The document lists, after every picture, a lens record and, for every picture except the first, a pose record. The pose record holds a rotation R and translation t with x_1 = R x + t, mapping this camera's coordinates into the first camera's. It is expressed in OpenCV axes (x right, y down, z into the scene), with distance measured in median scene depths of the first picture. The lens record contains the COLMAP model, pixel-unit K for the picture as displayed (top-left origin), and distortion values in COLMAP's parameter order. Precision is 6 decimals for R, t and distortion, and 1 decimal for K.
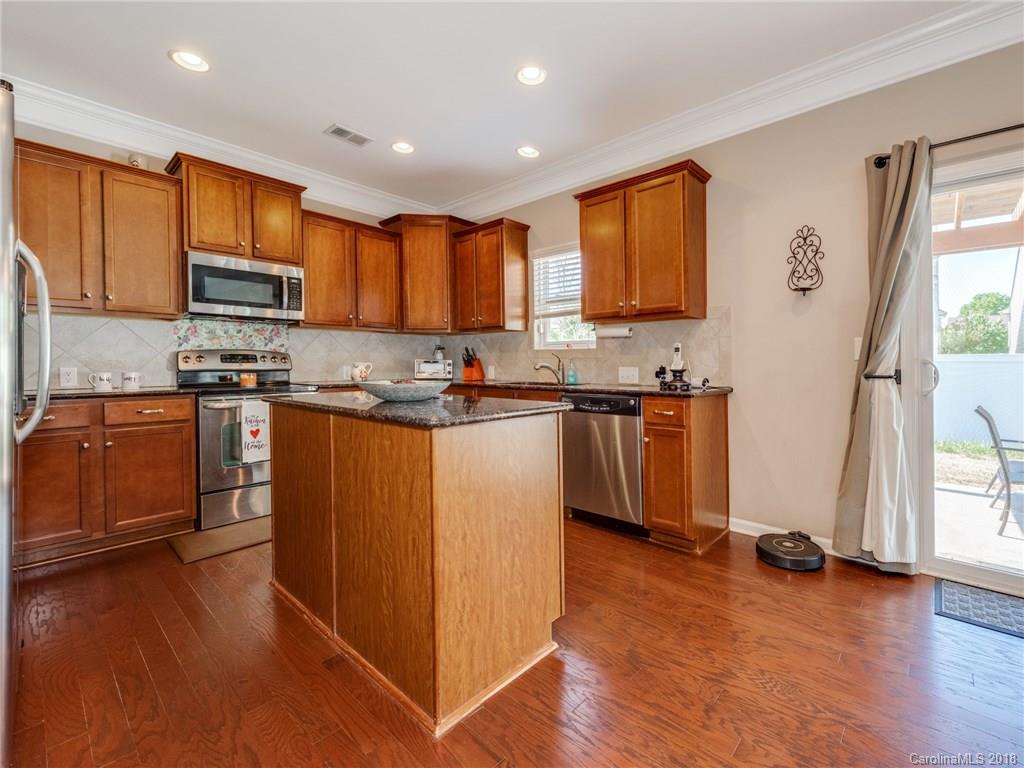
lens RADIAL K [[456.1, 0, 531.7], [0, 456.1, 364.7], [0, 0, 1]] dist [-0.000392, -0.000121]
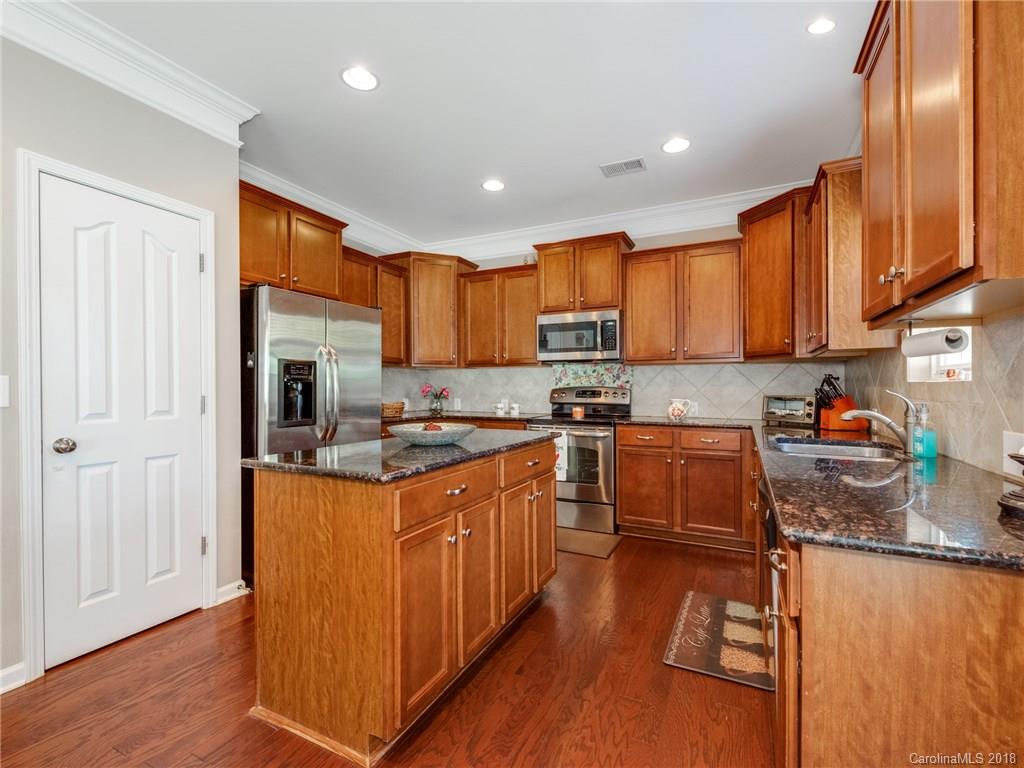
lens RADIAL K [[446.4, 0, 526.2], [0, 446.4, 389.9], [0, 0, 1]] dist [0.015720, -0.000069]
pose [[0.280581, 0.006332, -0.959809, 0.457396], [0.000021, 0.999978, 0.006604, -0.033703], [0.959830, -0.001873, 0.280575, 0.527434]]
